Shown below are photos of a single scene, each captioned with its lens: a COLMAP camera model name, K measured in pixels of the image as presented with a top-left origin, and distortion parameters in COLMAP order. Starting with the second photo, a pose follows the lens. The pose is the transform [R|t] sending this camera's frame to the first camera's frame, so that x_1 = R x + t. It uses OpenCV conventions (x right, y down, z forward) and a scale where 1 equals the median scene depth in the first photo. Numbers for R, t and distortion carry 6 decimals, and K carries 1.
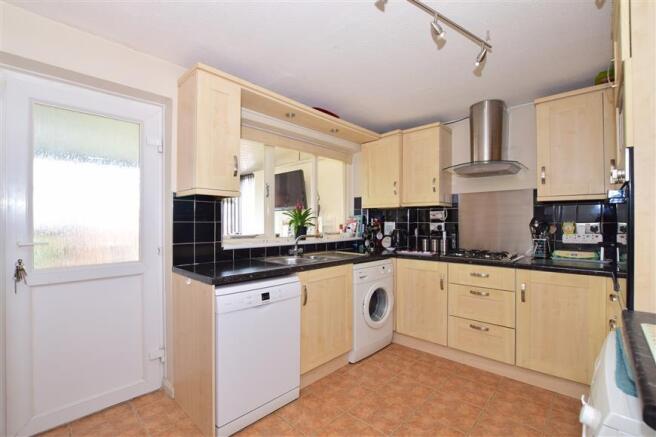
lens RADIAL K [[295.5, 0, 328.4], [0, 295.5, 220.0], [0, 0, 1]] dist [-0.005019, 0.000044]
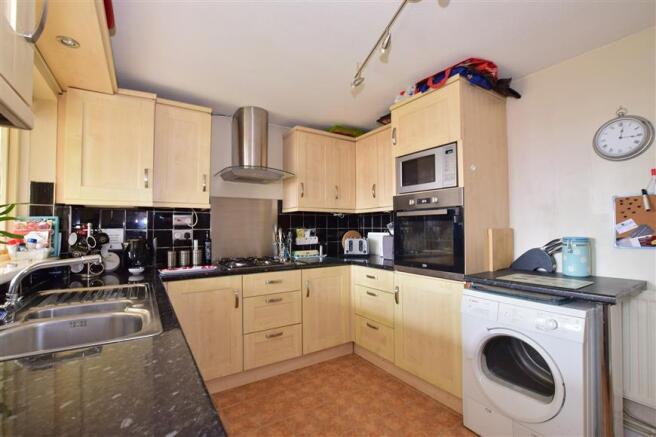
lens RADIAL K [[295.5, 0, 329.0], [0, 295.5, 219.2], [0, 0, 1]] dist [-0.005019, 0.000044]
pose [[0.246233, 0.027604, 0.968817, -0.341163], [-0.003938, 0.999615, -0.027480, 0.001927], [-0.969203, 0.002951, 0.246247, 0.468267]]
